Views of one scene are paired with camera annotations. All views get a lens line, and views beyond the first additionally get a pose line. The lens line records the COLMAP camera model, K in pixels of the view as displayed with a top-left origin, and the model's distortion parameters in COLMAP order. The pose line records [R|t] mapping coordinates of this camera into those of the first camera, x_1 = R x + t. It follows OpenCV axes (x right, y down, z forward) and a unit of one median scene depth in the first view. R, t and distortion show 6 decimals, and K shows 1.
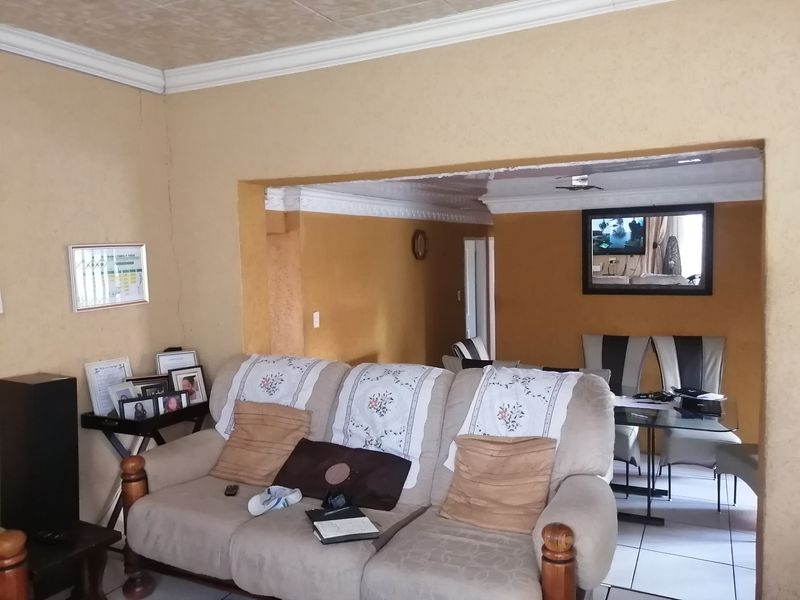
lens RADIAL K [[630.7, 0, 404.4], [0, 630.7, 300.0], [0, 0, 1]] dist [-0.016580, 0.037423]
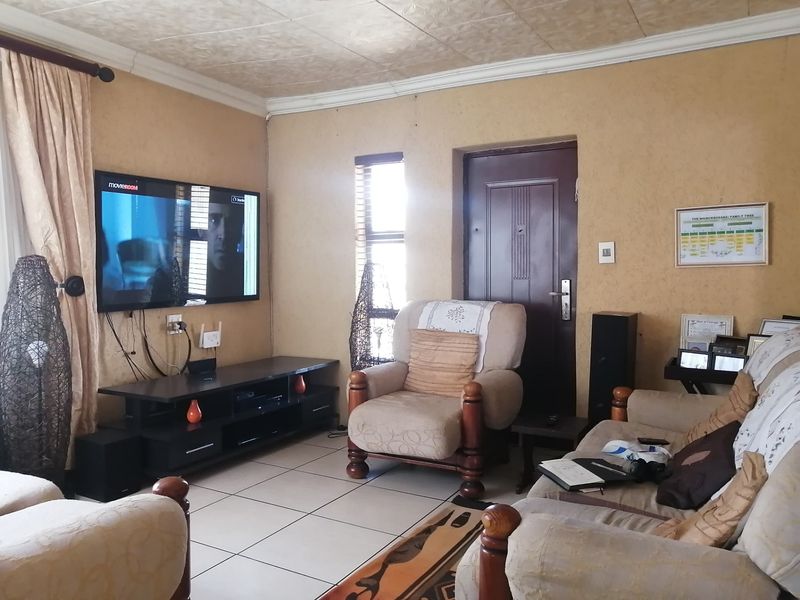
lens RADIAL K [[630.7, 0, 404.6], [0, 630.7, 300.7], [0, 0, 1]] dist [-0.016580, 0.037423]
pose [[-0.068853, 0.067823, -0.995319, 0.594389], [-0.077490, 0.994309, 0.073115, 0.031826], [0.994613, 0.082161, -0.063205, 0.534663]]
